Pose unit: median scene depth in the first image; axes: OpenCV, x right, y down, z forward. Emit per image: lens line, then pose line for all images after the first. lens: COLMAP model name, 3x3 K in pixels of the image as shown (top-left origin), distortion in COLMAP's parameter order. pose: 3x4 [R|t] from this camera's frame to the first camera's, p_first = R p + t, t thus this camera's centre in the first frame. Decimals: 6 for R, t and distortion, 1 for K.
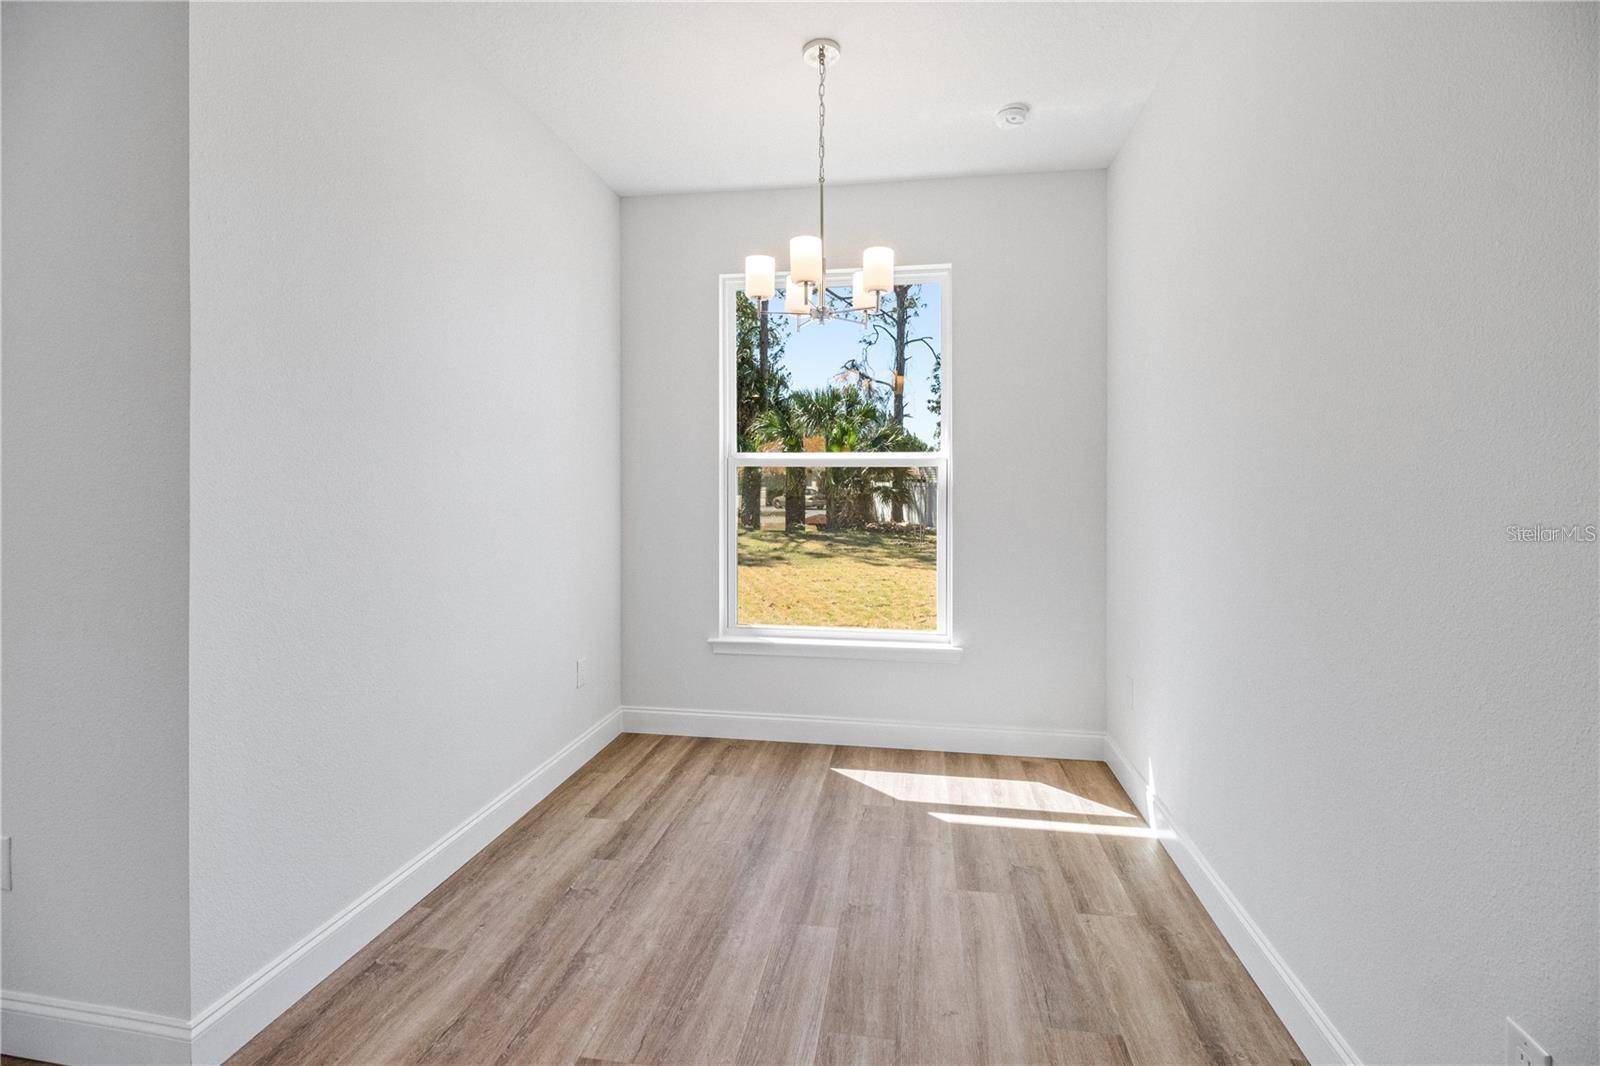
lens RADIAL K [[720.0, 0, 799.0], [0, 720.0, 505.3], [0, 0, 1]] dist [-0.001366, -0.001303]
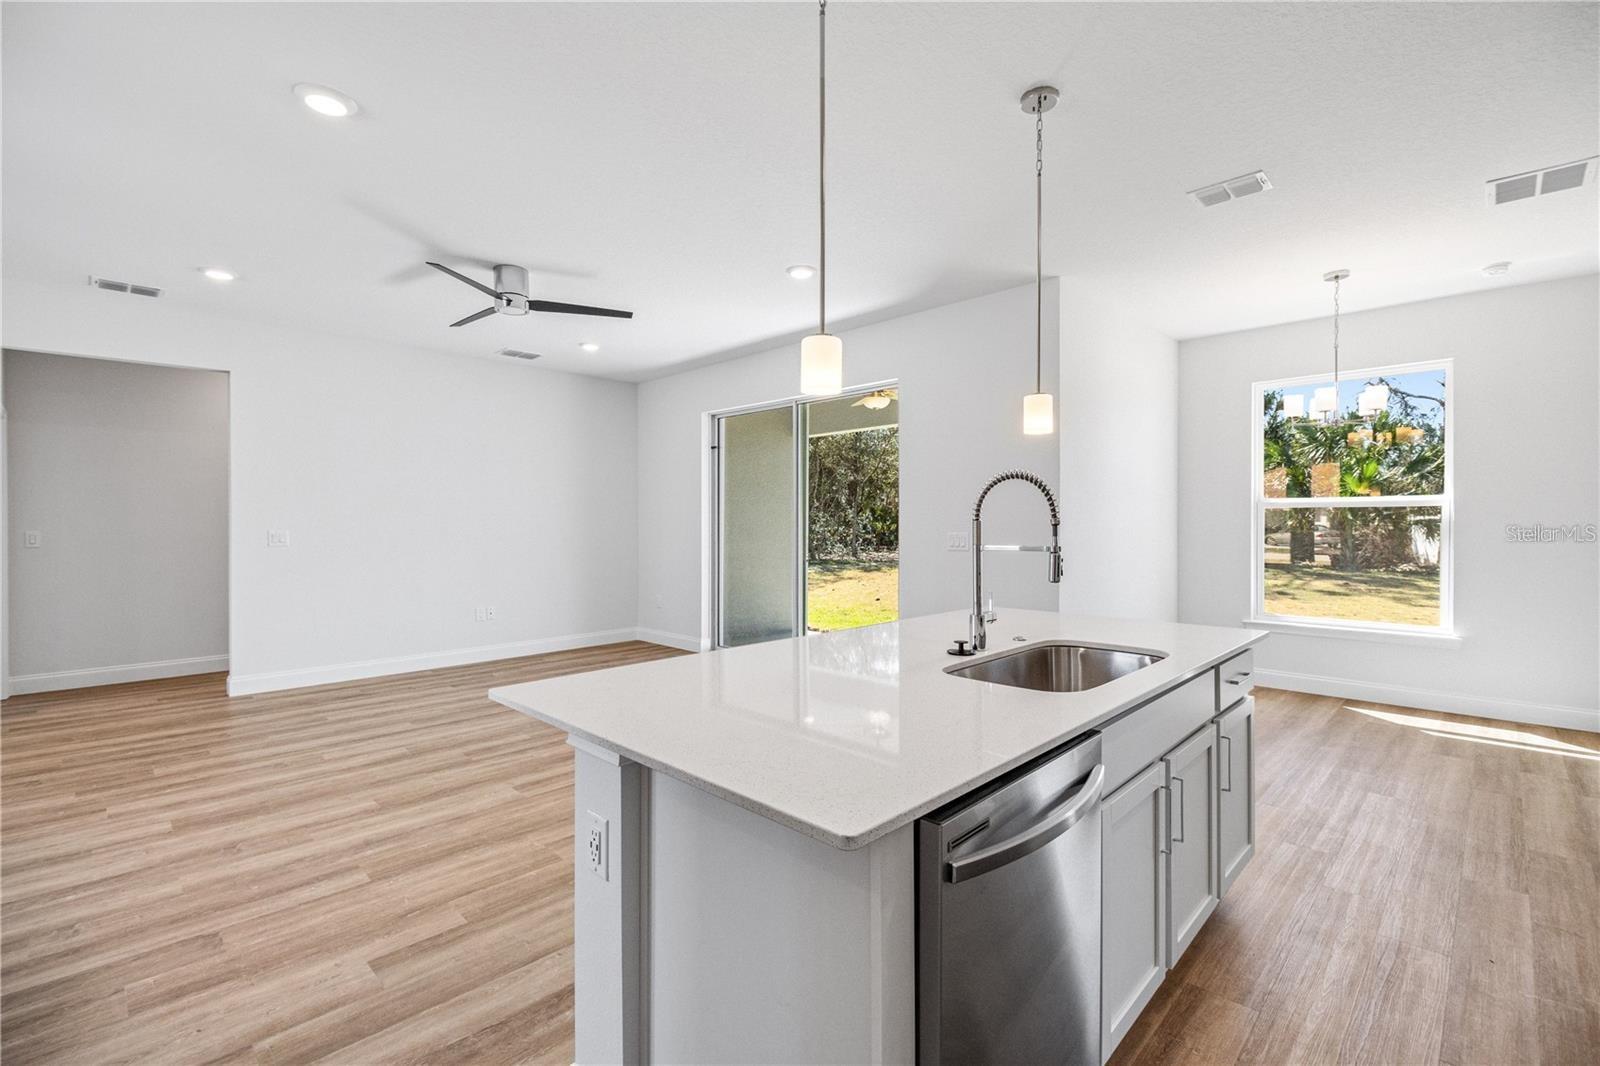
lens RADIAL K [[708.1, 0, 793.1], [0, 708.1, 523.3], [0, 0, 1]] dist [0.002961, -0.005718]
pose [[0.812777, -0.004941, -0.582554, -0.005411], [-0.010432, 0.999680, -0.023034, 0.004248], [0.582481, 0.024799, 0.812466, -0.187222]]
